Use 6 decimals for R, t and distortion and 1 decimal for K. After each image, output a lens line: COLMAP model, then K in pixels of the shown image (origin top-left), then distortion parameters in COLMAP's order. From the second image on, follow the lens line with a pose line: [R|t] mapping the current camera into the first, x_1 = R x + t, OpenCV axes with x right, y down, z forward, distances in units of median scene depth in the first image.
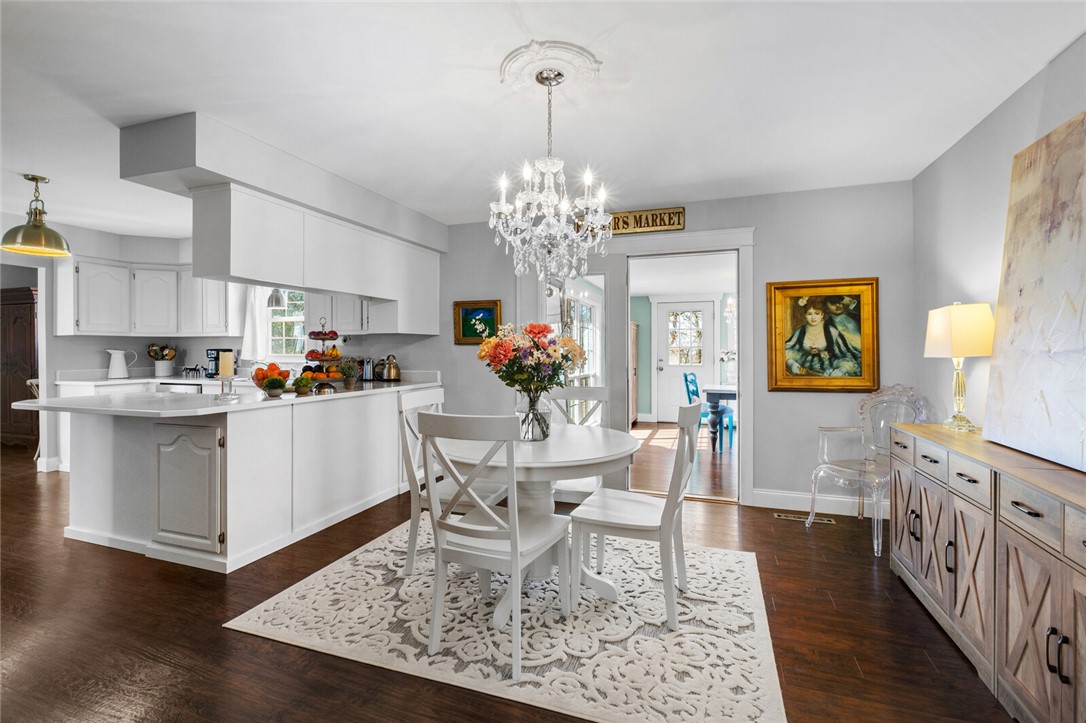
lens RADIAL K [[480.4, 0, 547.8], [0, 480.4, 350.4], [0, 0, 1]] dist [0.000660, -0.000695]
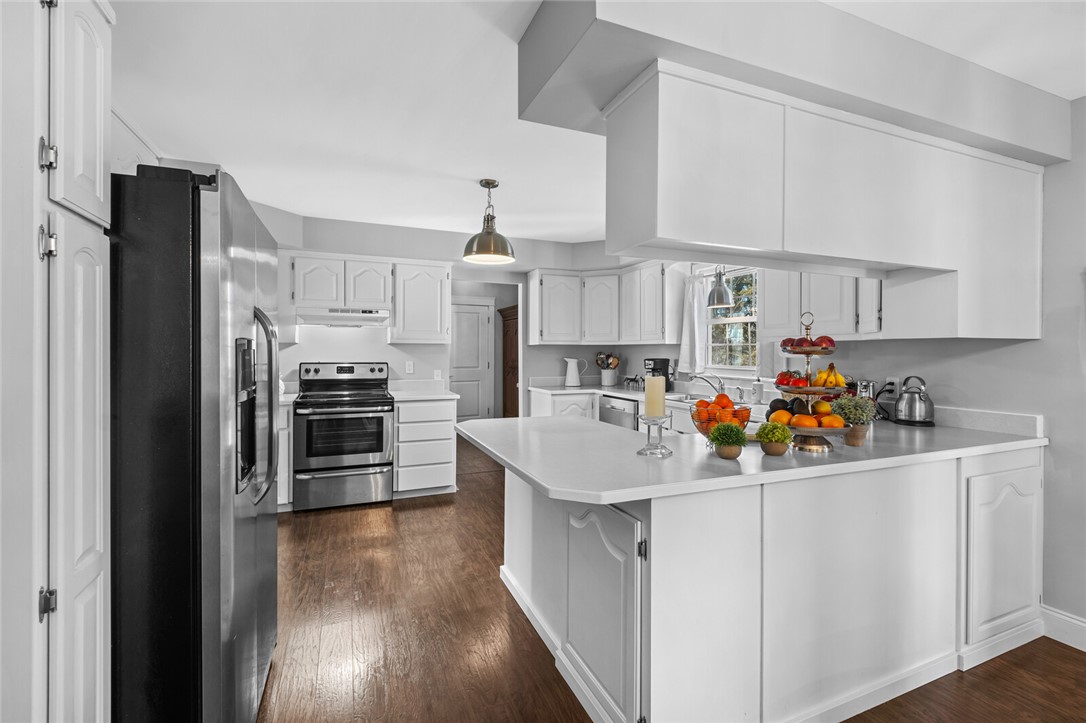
lens RADIAL K [[480.4, 0, 546.3], [0, 480.4, 351.1], [0, 0, 1]] dist [0.000660, -0.000695]
pose [[0.667529, 0.001870, -0.744582, -0.199608], [-0.002885, 0.999996, -0.000075, -0.018582], [0.744579, 0.002199, 0.667531, 0.318991]]
